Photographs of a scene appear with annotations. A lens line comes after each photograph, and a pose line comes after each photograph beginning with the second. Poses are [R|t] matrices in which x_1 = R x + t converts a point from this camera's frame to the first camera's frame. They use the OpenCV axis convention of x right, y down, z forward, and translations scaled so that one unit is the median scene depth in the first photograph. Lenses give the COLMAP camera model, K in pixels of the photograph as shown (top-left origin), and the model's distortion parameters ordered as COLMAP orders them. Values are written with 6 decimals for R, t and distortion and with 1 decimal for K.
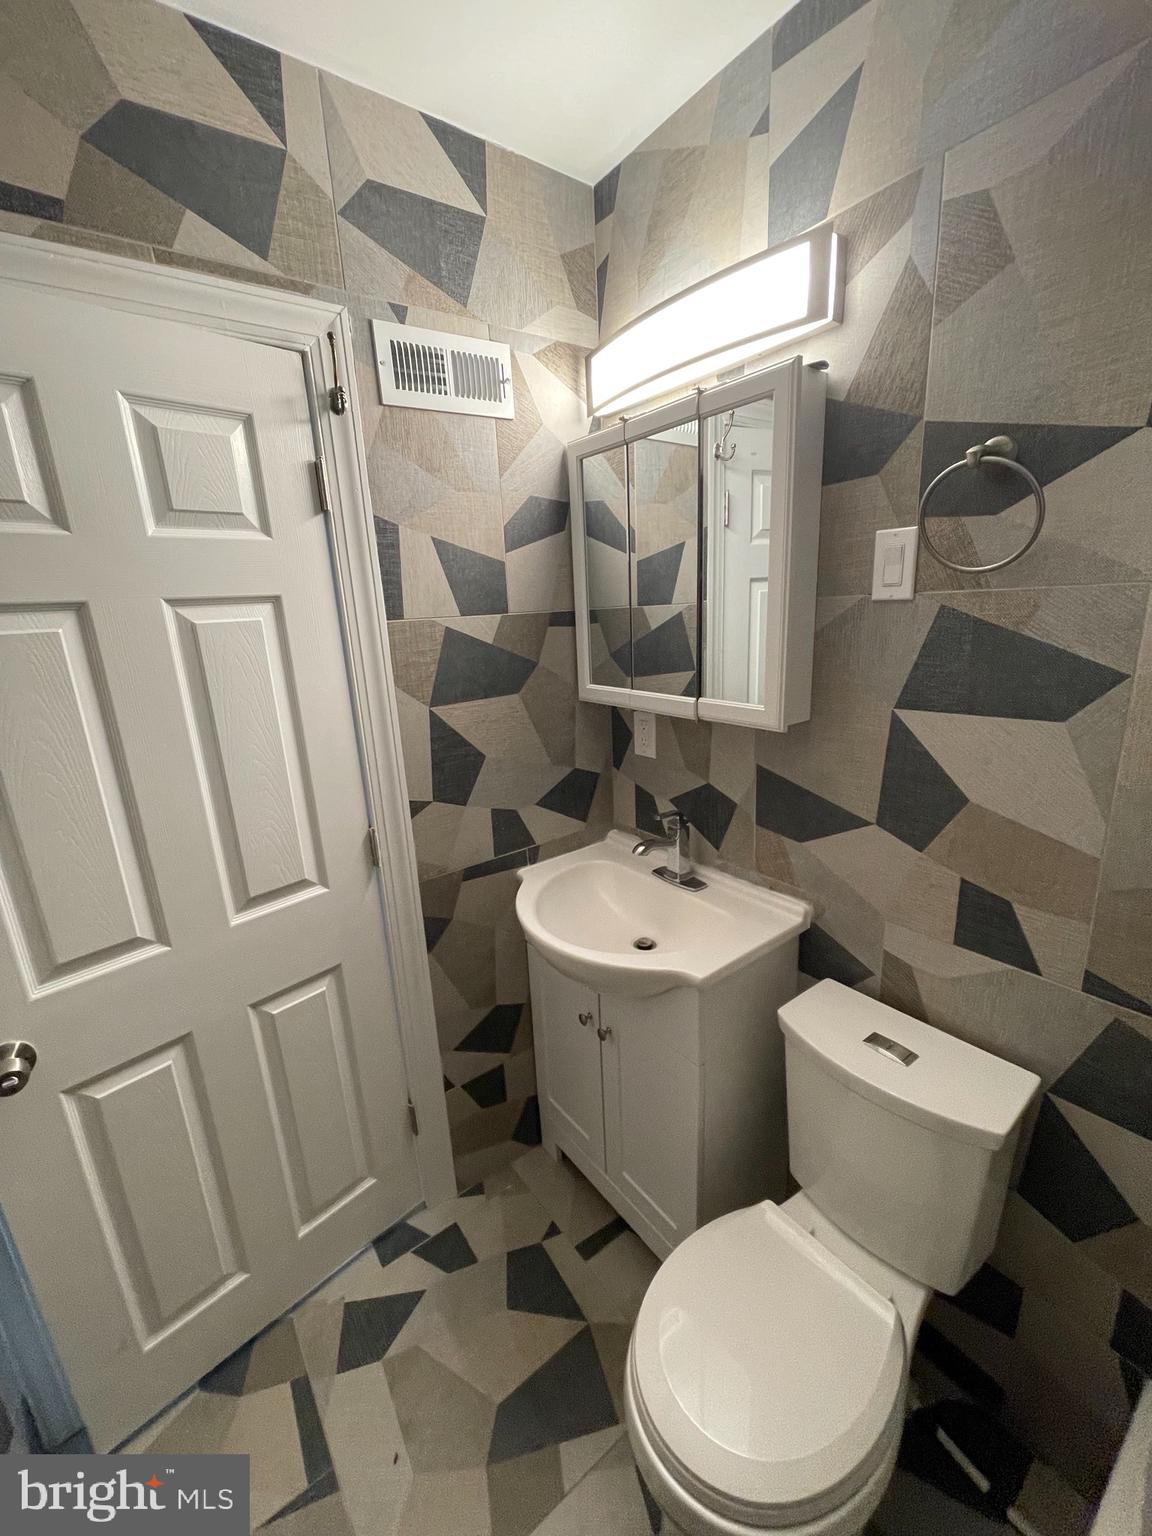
lens RADIAL K [[621.1, 0, 575.7], [0, 621.1, 775.5], [0, 0, 1]] dist [0.001416, -0.000279]
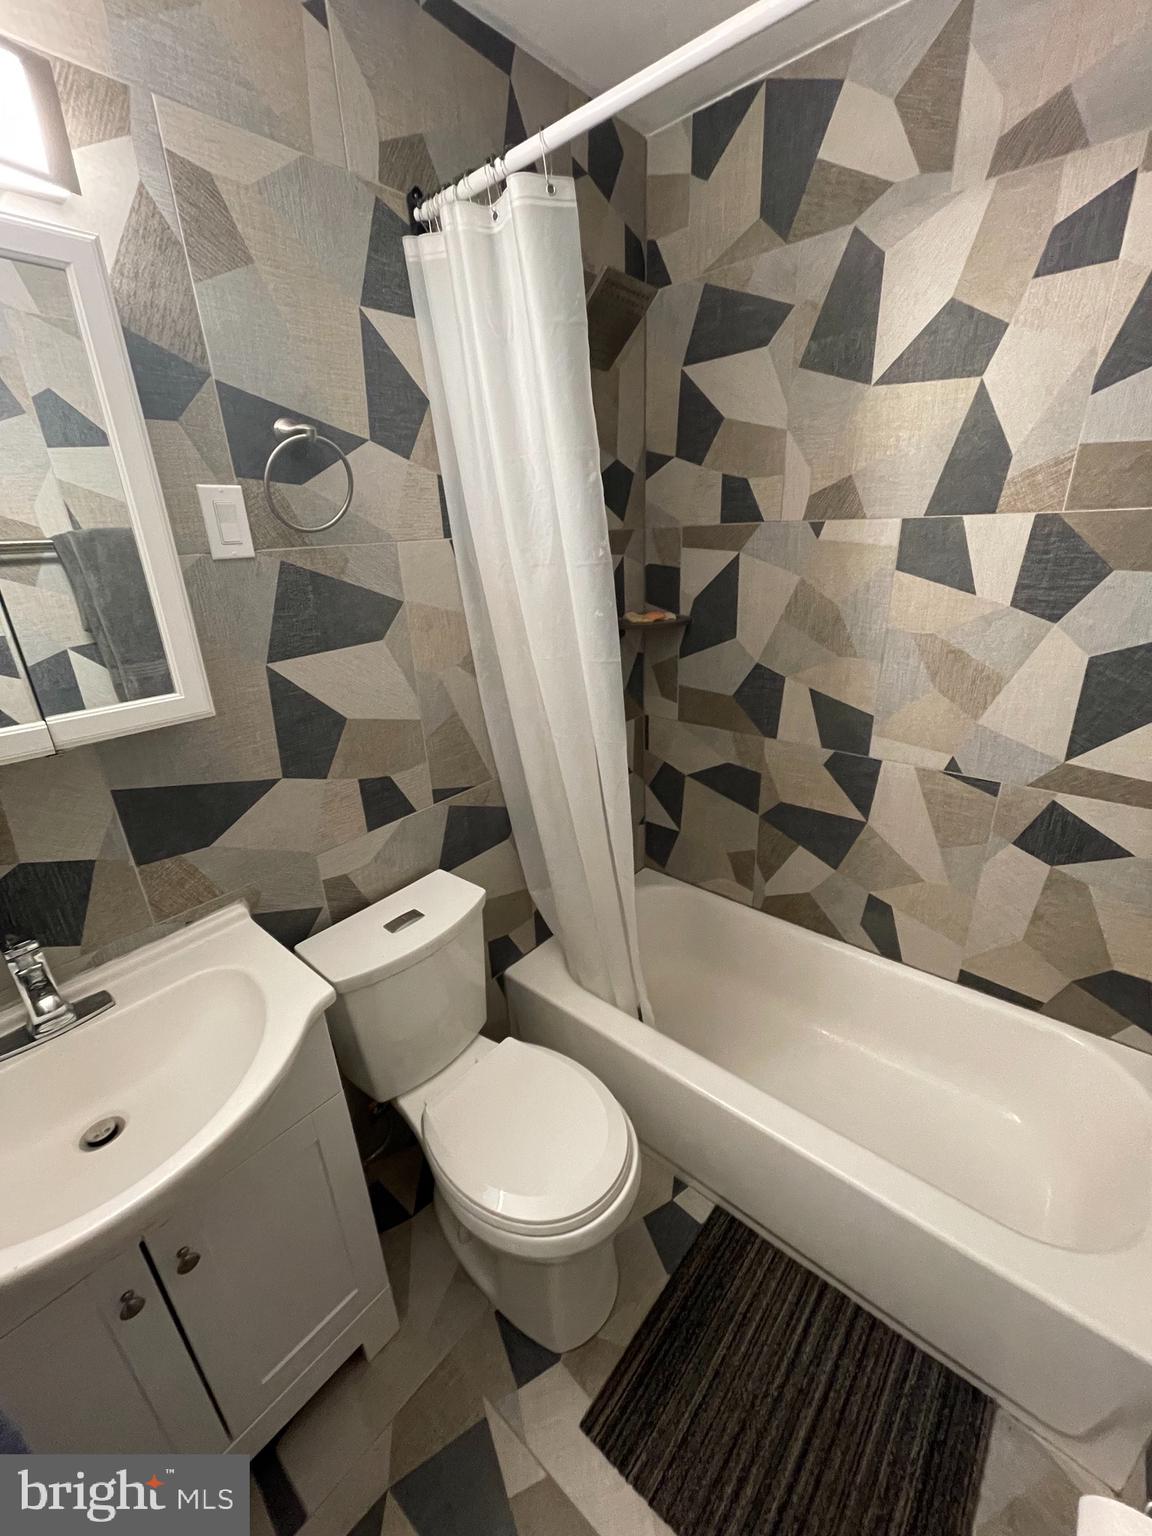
lens RADIAL K [[621.1, 0, 575.7], [0, 621.1, 775.5], [0, 0, 1]] dist [0.001416, -0.000279]
pose [[-0.214213, -0.312807, 0.925346, -0.638510], [0.310899, 0.876235, 0.368177, -0.170014], [-0.925988, 0.366558, -0.090449, 0.696360]]
